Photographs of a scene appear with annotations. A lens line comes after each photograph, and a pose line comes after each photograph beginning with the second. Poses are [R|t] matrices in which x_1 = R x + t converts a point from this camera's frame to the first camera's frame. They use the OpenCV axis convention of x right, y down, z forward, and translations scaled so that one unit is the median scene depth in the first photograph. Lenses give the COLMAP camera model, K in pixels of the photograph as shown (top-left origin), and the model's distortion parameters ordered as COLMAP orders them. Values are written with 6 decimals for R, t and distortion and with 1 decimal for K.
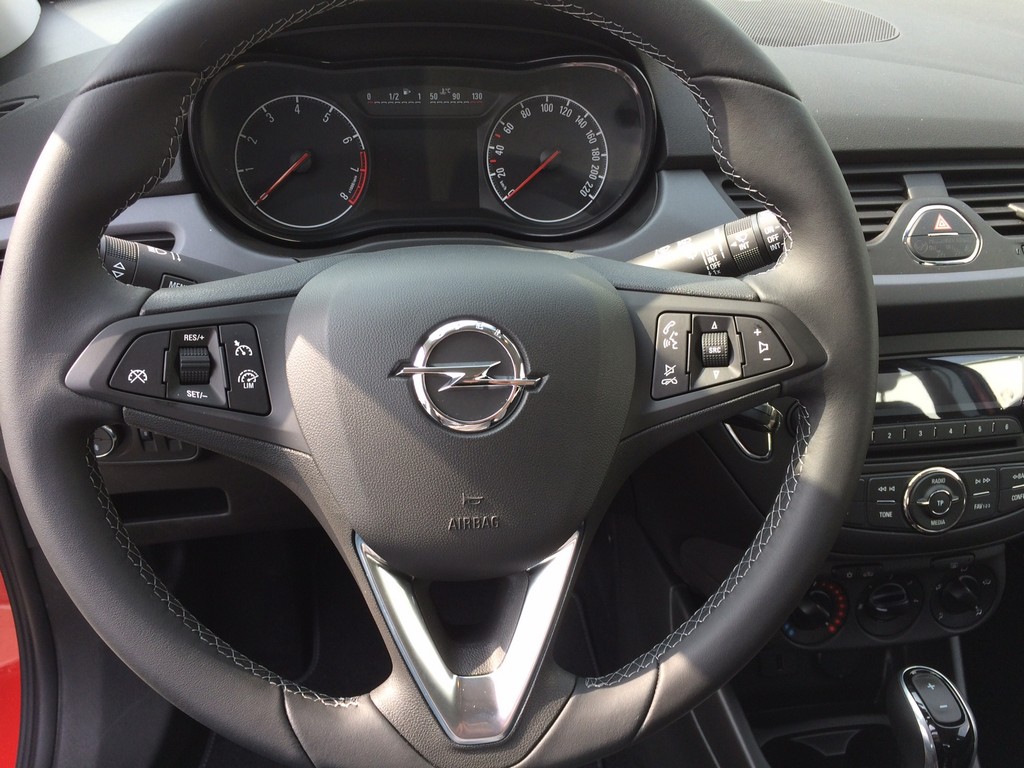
lens RADIAL K [[863.0, 0, 512.0], [0, 863.0, 384.0], [0, 0, 1]] dist [0.074932, -0.103684]
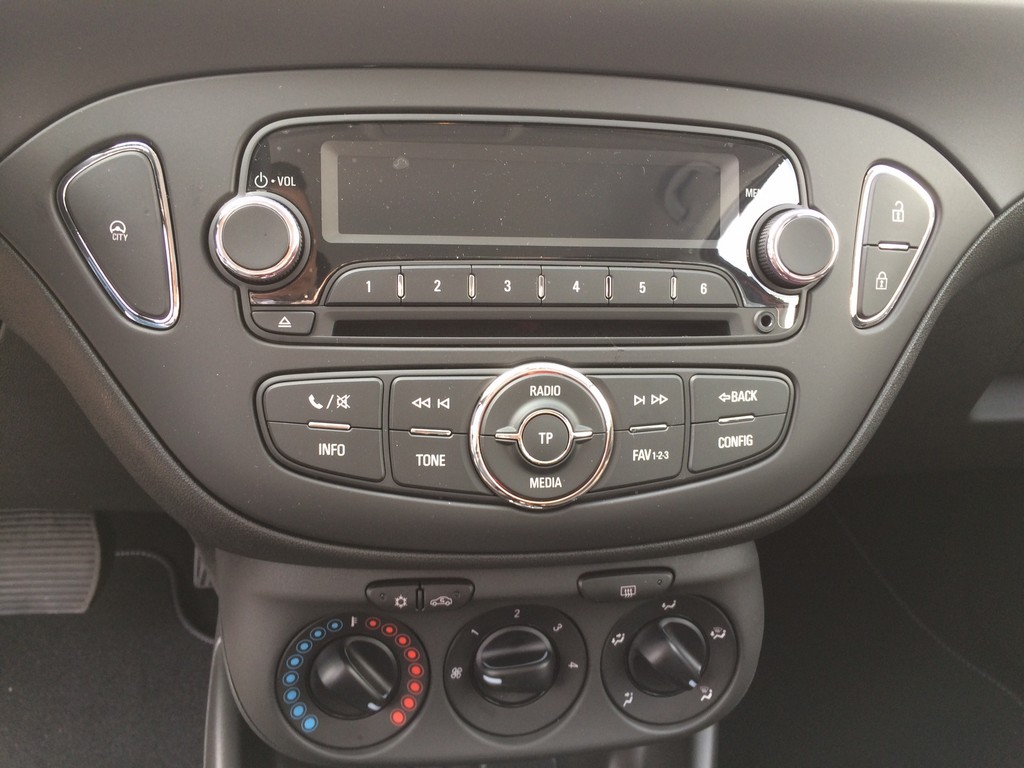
lens RADIAL K [[863.0, 0, 512.0], [0, 863.0, 384.0], [0, 0, 1]] dist [0.074932, -0.103684]
pose [[0.999206, 0.038957, 0.008304, 0.418673], [-0.038035, 0.995068, -0.091619, 0.134526], [-0.011832, 0.091230, 0.995760, 0.488646]]
